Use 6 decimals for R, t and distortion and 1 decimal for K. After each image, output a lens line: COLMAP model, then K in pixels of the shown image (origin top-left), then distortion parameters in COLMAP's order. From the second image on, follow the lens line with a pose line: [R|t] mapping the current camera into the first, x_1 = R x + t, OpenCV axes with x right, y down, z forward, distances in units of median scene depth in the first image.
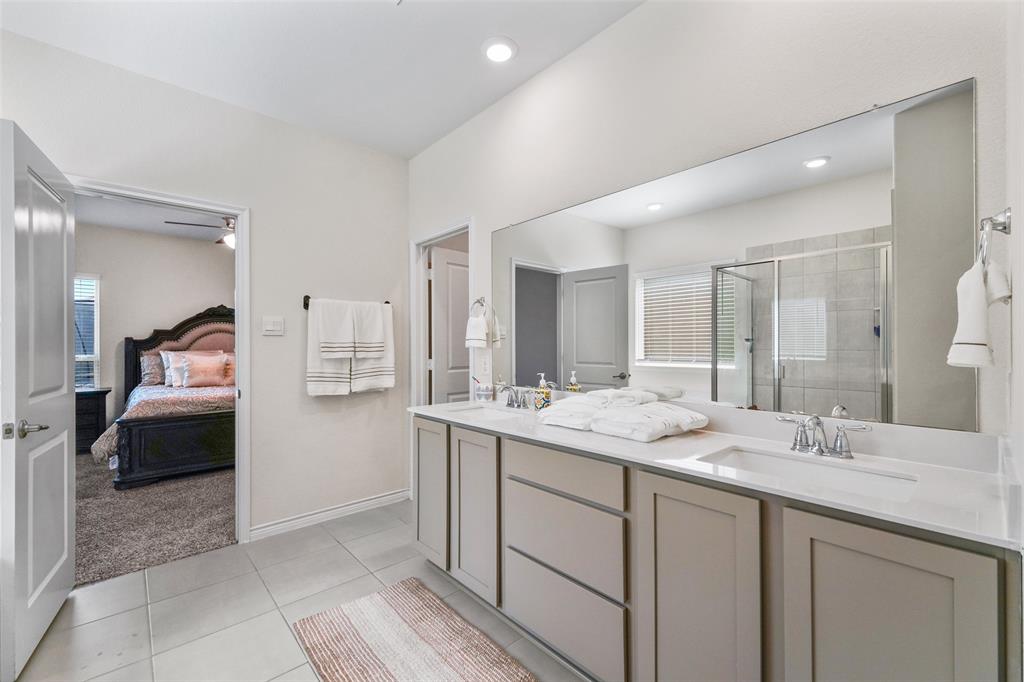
lens RADIAL K [[427.3, 0, 514.3], [0, 427.3, 340.2], [0, 0, 1]] dist [0.001776, 0.000089]
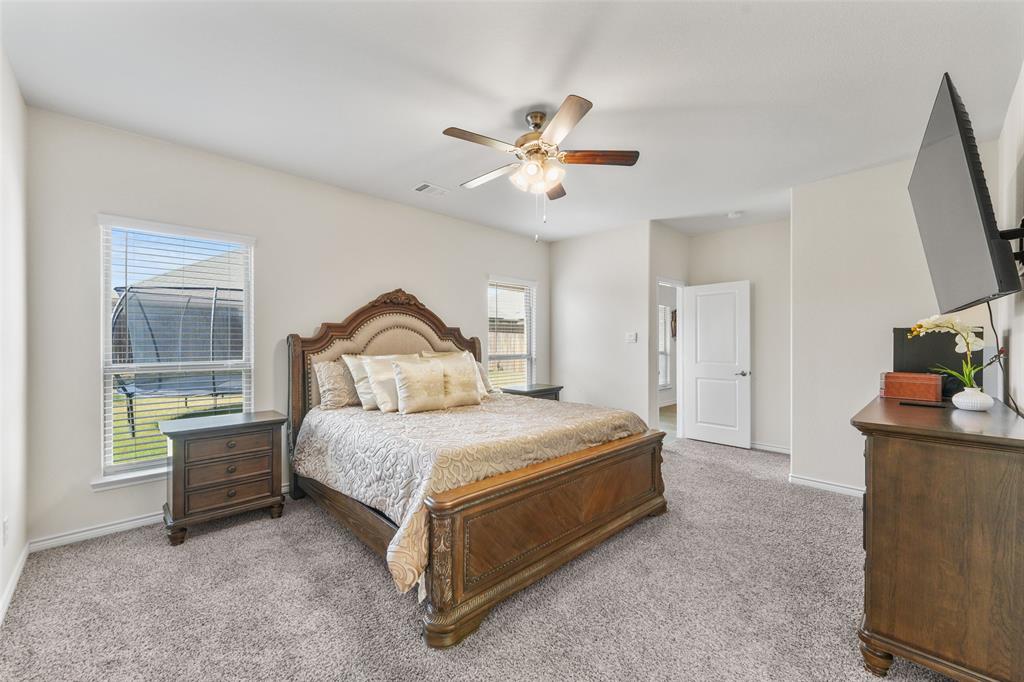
lens RADIAL K [[408.2, 0, 510.1], [0, 408.2, 339.3], [0, 0, 1]] dist [0.000070, 0.000240]
pose [[0.999935, 0.007607, 0.008489, -0.570741], [-0.007605, 0.999971, -0.000239, -0.001148], [-0.008490, 0.000175, 0.999964, 0.358954]]
